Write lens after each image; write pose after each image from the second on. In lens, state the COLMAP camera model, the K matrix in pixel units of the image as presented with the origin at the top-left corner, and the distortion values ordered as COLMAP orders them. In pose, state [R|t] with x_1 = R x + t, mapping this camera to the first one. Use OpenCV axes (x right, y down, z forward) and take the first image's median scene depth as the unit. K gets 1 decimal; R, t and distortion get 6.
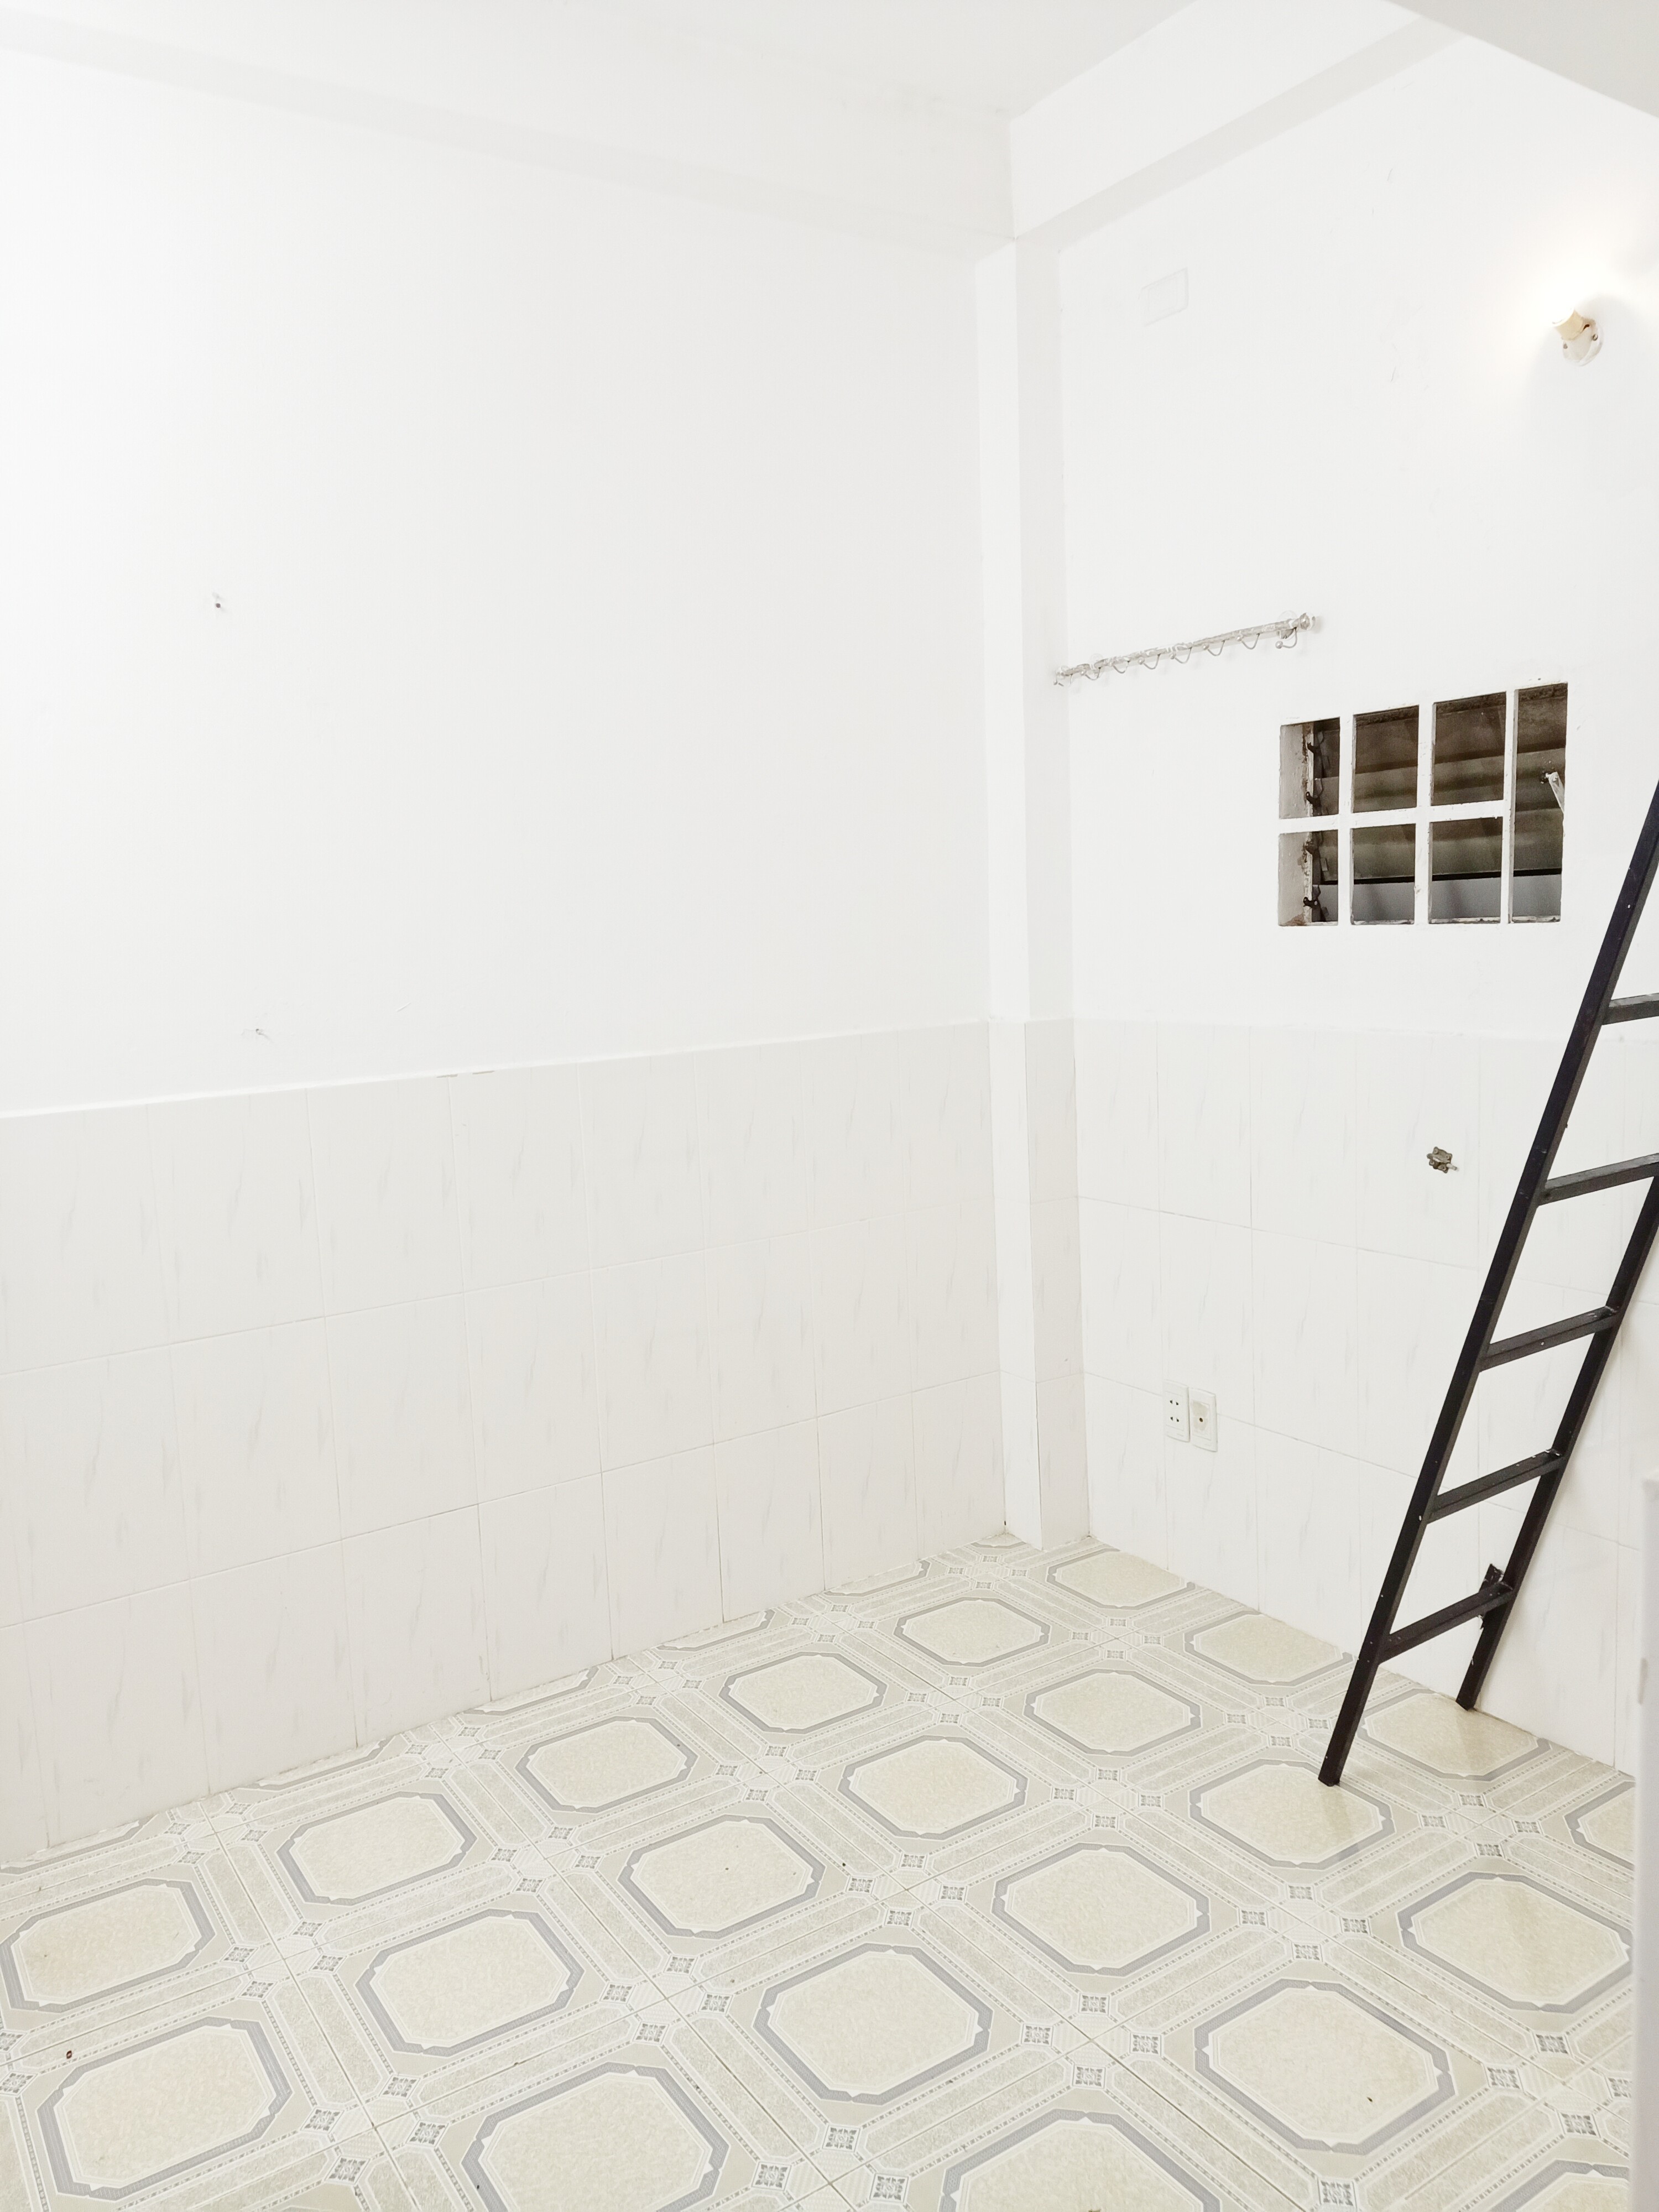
lens RADIAL K [[1620.3, 0, 840.7], [0, 1620.3, 1108.0], [0, 0, 1]] dist [0.116726, -0.164465]
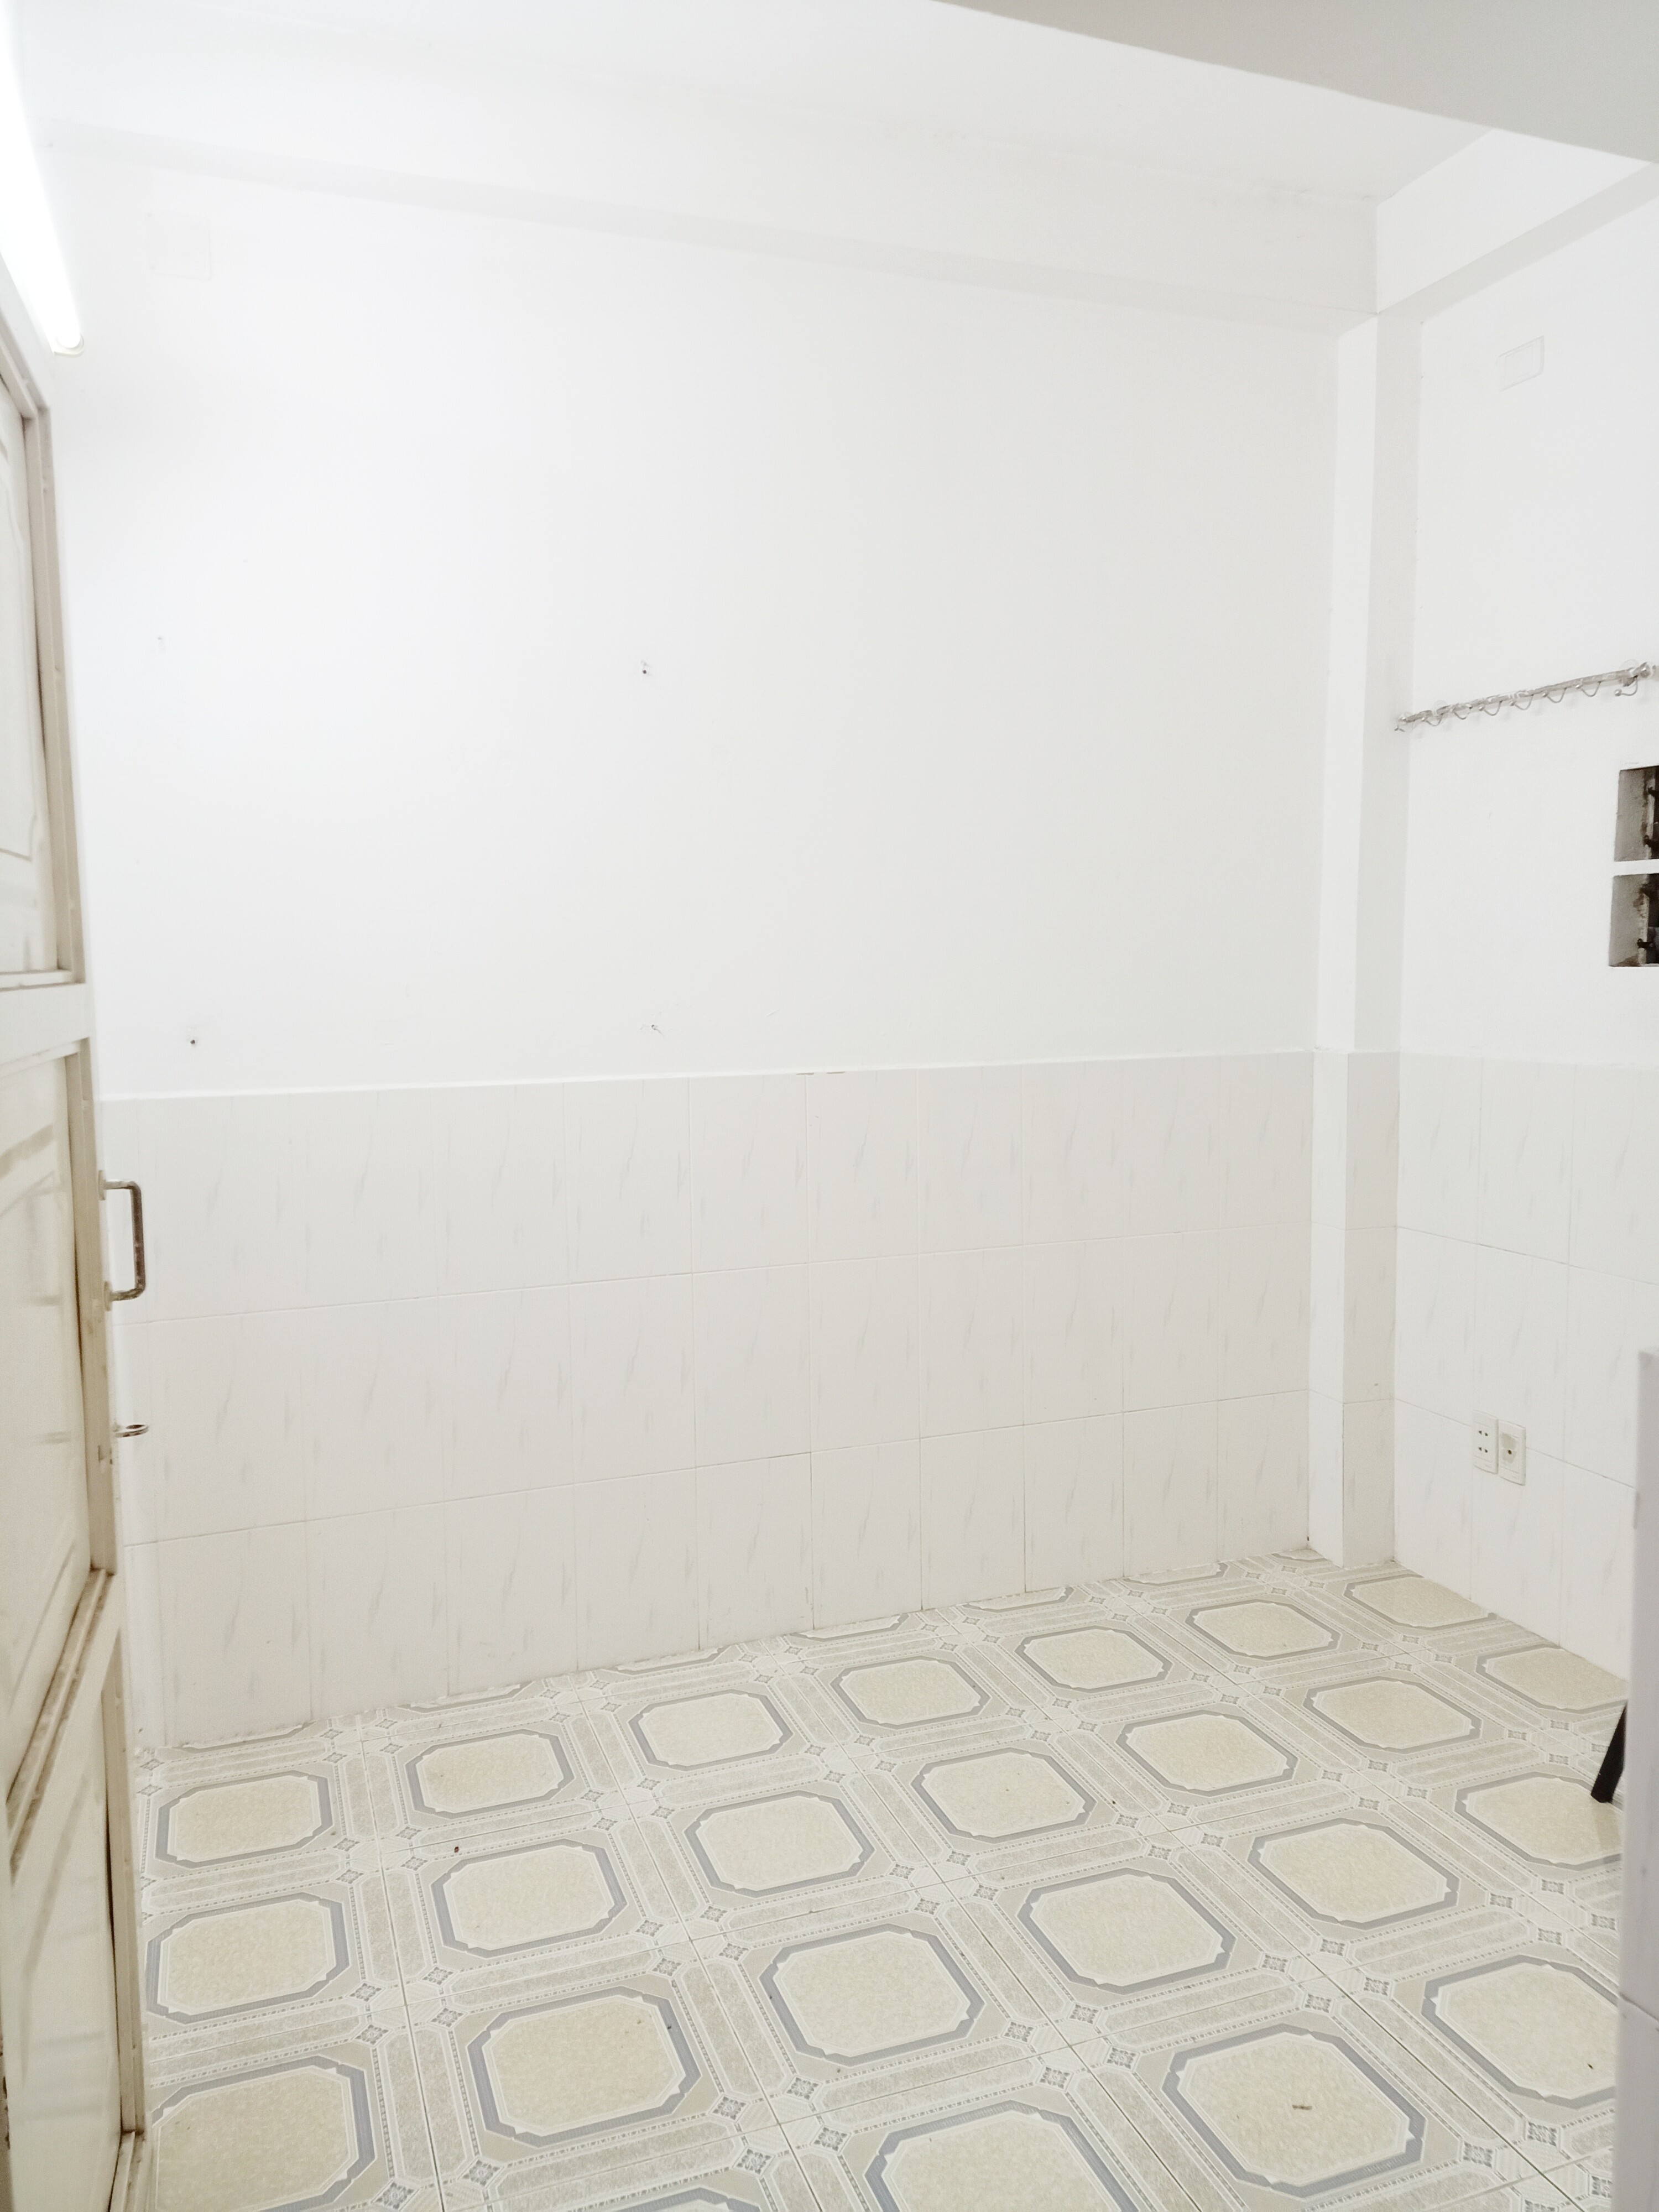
lens RADIAL K [[1620.3, 0, 840.7], [0, 1620.3, 1108.0], [0, 0, 1]] dist [0.116726, -0.164465]
pose [[0.973249, 0.052161, -0.223755, 0.042469], [-0.057937, 0.998133, -0.019320, 0.026865], [0.222330, 0.031767, 0.974454, -0.112940]]
